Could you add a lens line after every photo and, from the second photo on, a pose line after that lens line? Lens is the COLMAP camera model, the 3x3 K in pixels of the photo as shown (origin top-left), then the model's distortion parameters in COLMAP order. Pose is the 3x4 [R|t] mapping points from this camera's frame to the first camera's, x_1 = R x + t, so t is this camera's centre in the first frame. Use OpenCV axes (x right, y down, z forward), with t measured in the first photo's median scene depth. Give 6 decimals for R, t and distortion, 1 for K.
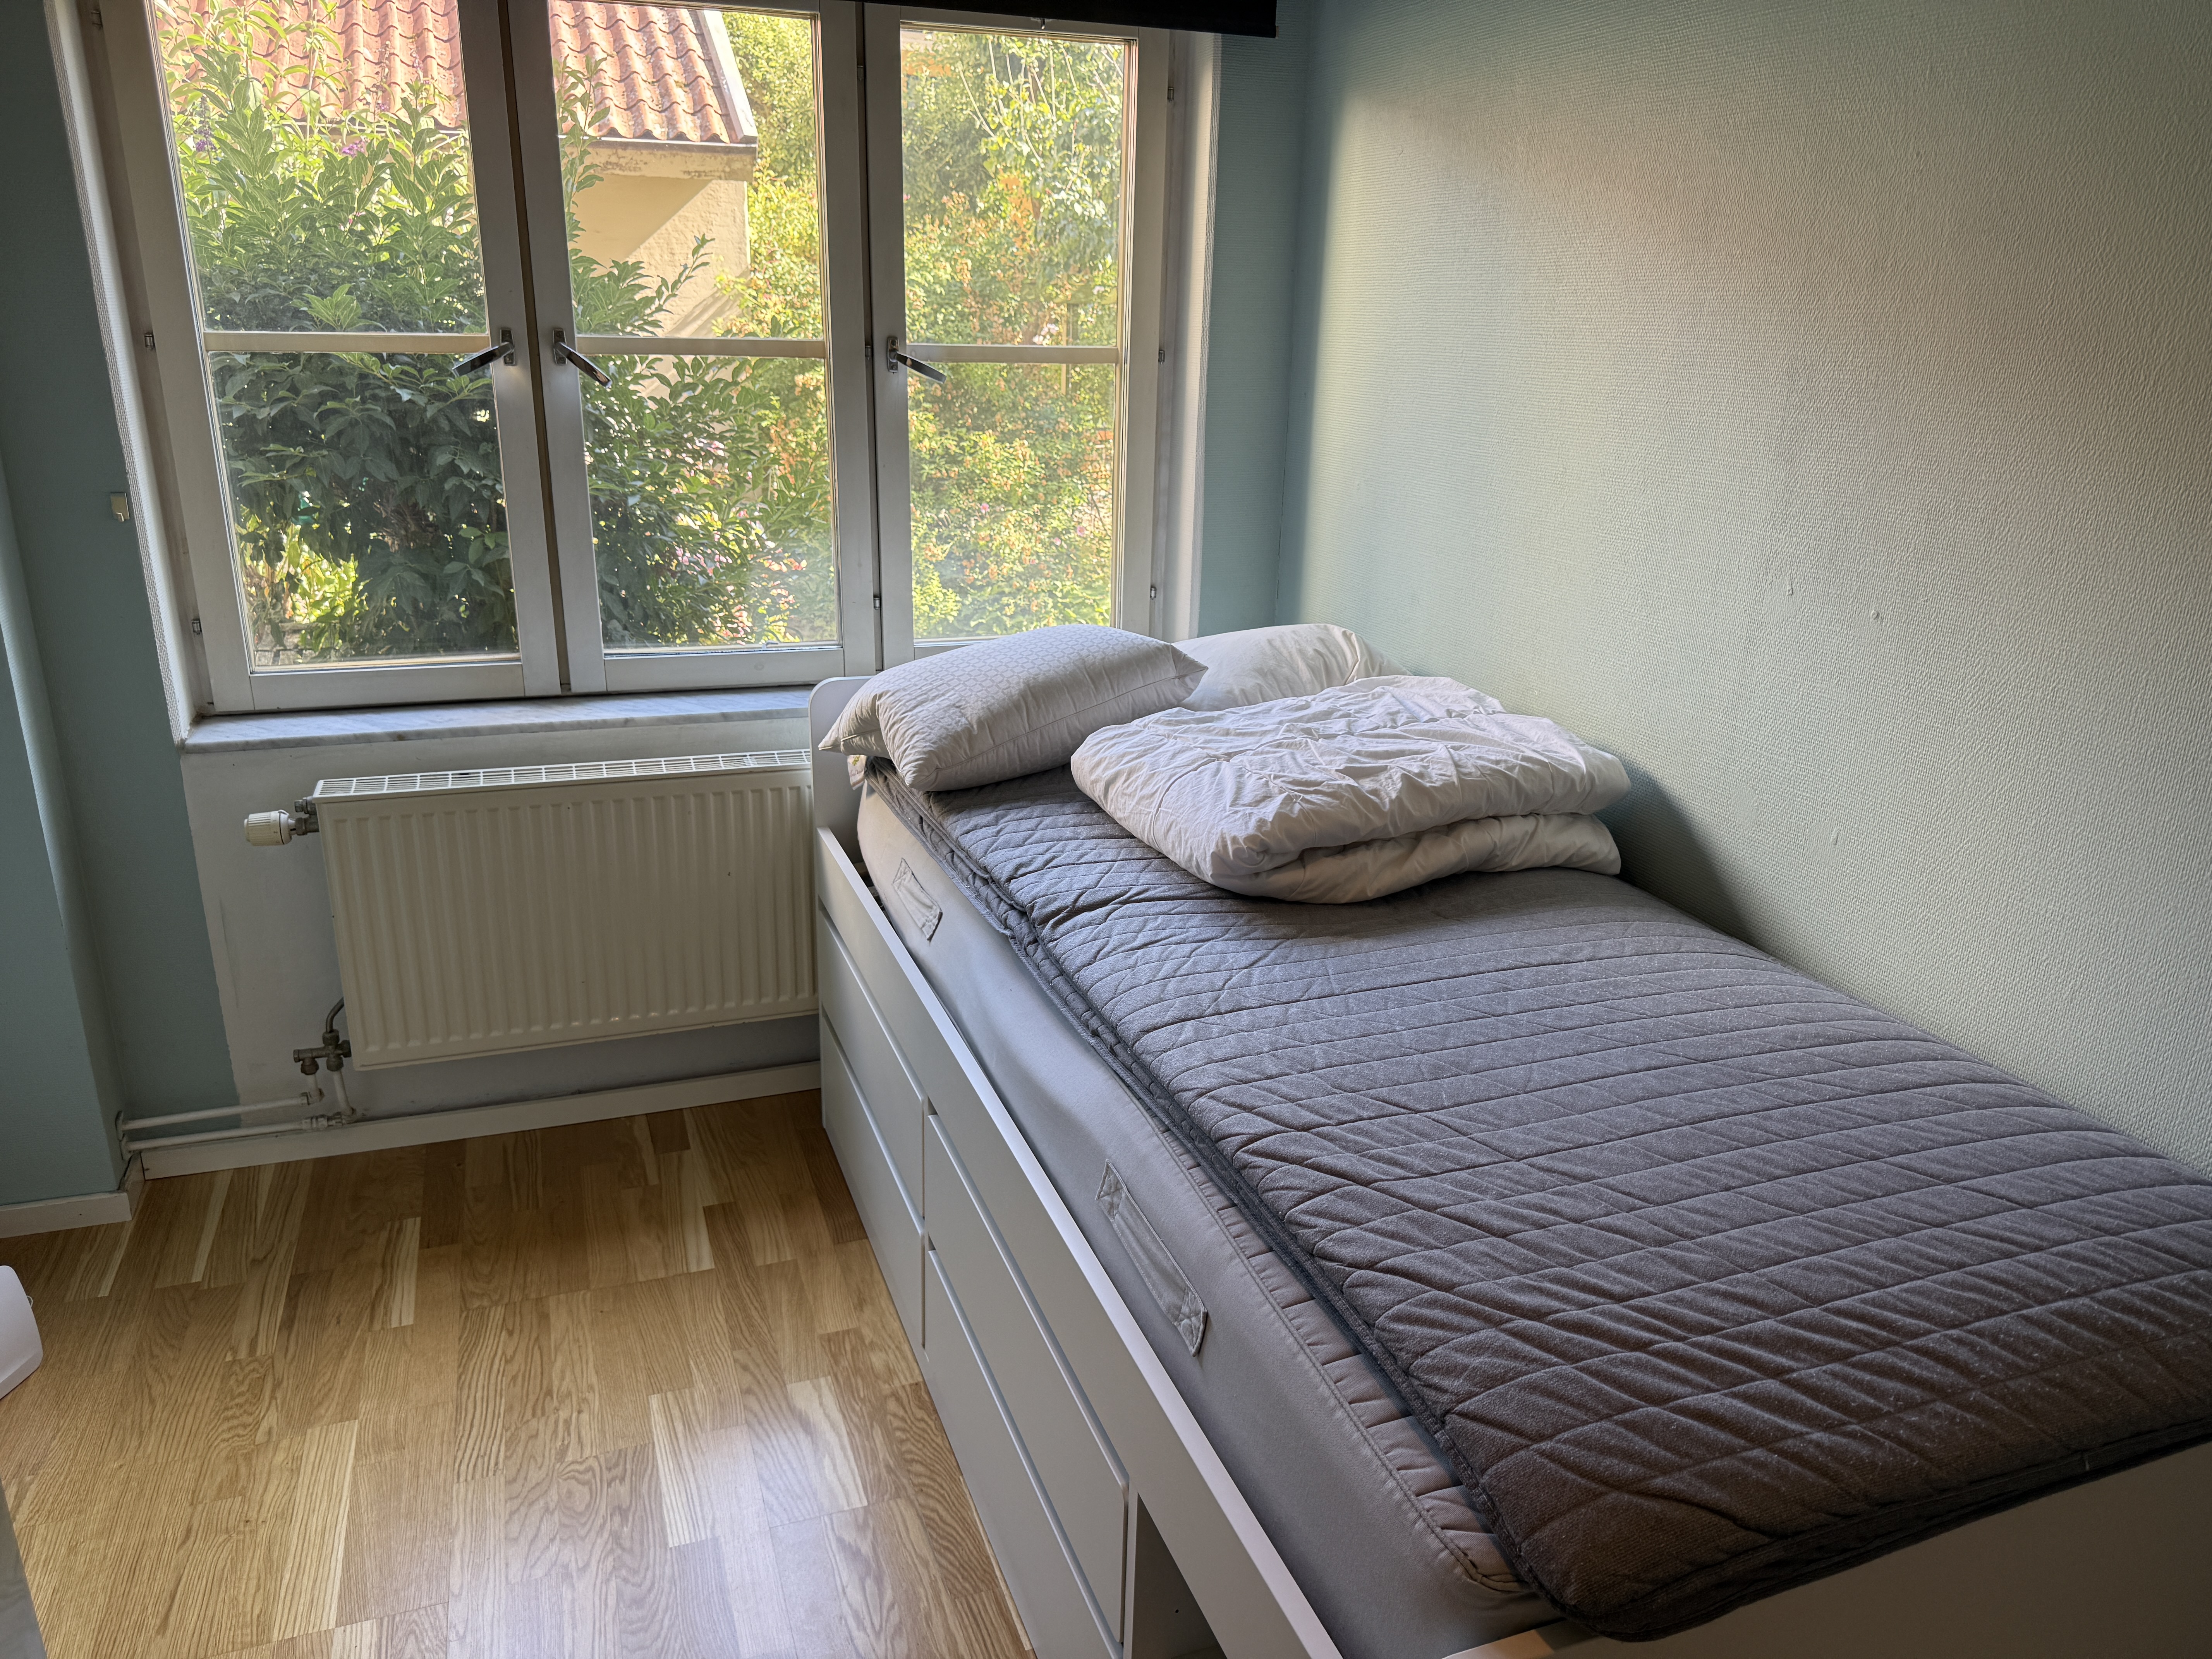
lens RADIAL K [[1576.8, 0, 1106.0], [0, 1576.8, 829.5], [0, 0, 1]] dist [-0.006752, -0.004515]
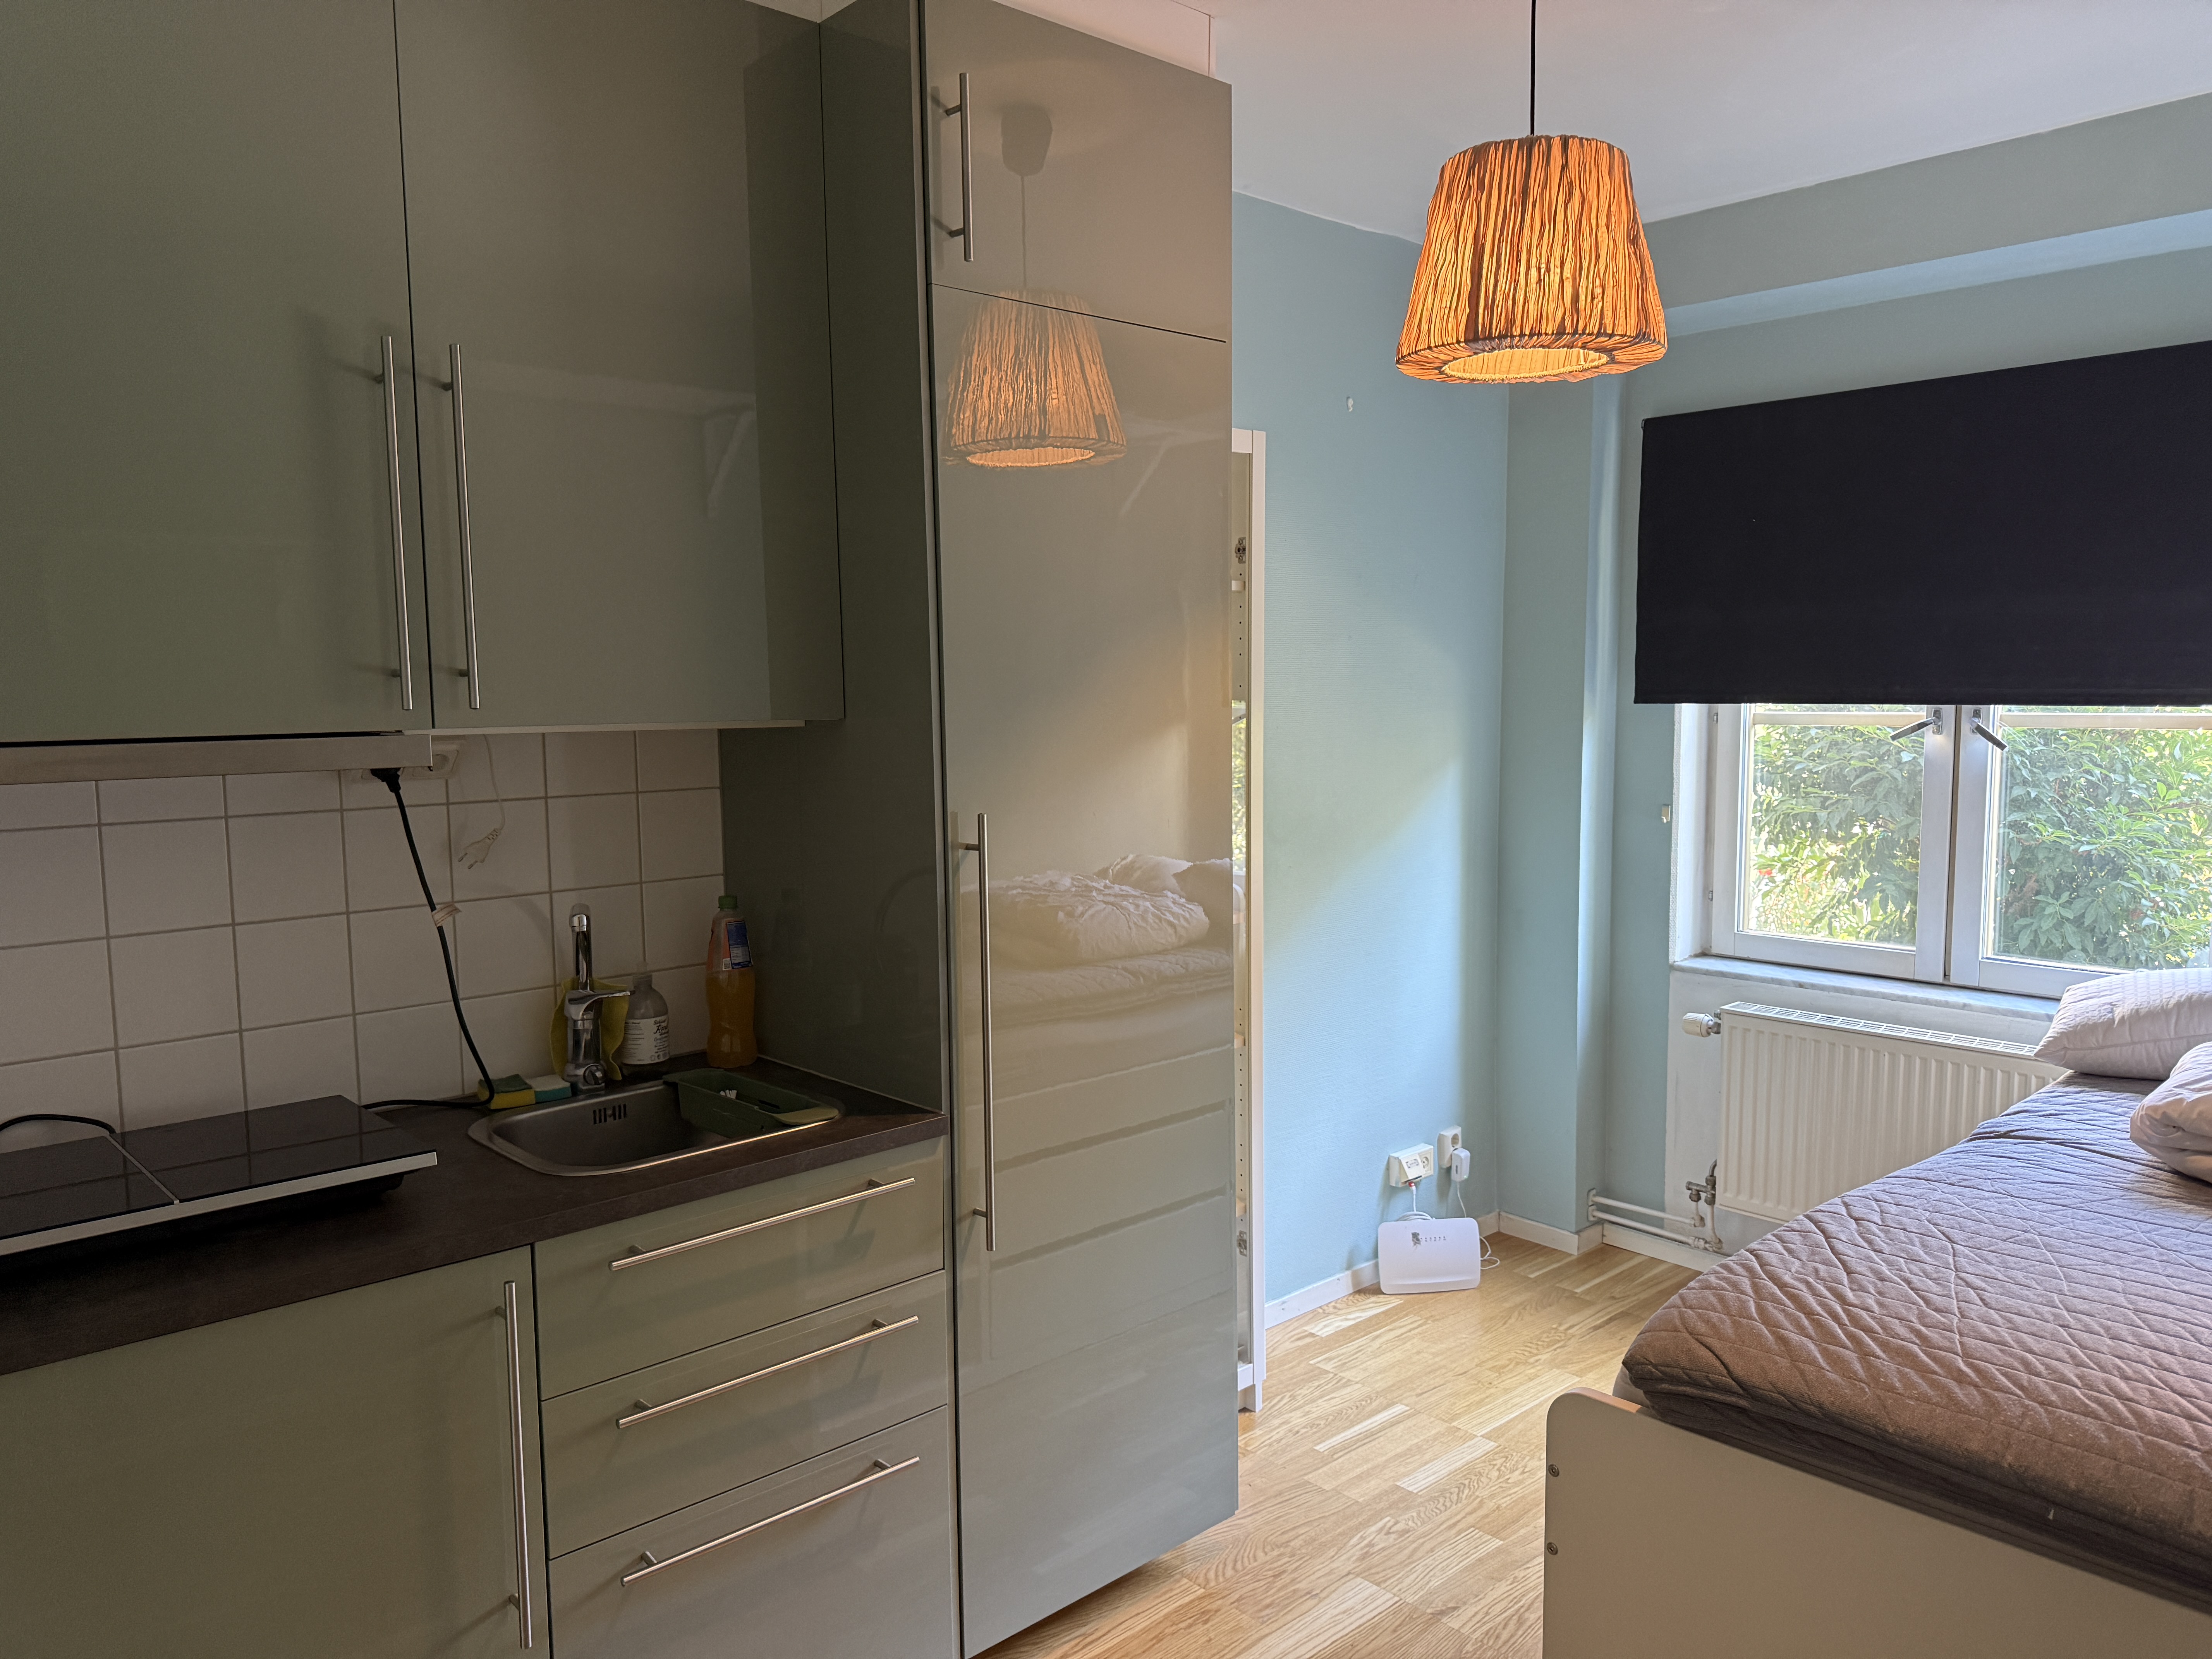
lens RADIAL K [[1576.8, 0, 1106.0], [0, 1576.8, 829.5], [0, 0, 1]] dist [-0.006752, -0.004515]
pose [[0.383959, 0.053603, -0.921793, 0.866347], [-0.280882, 0.957783, -0.061301, 0.098388], [0.879591, 0.282452, 0.382805, -0.183289]]
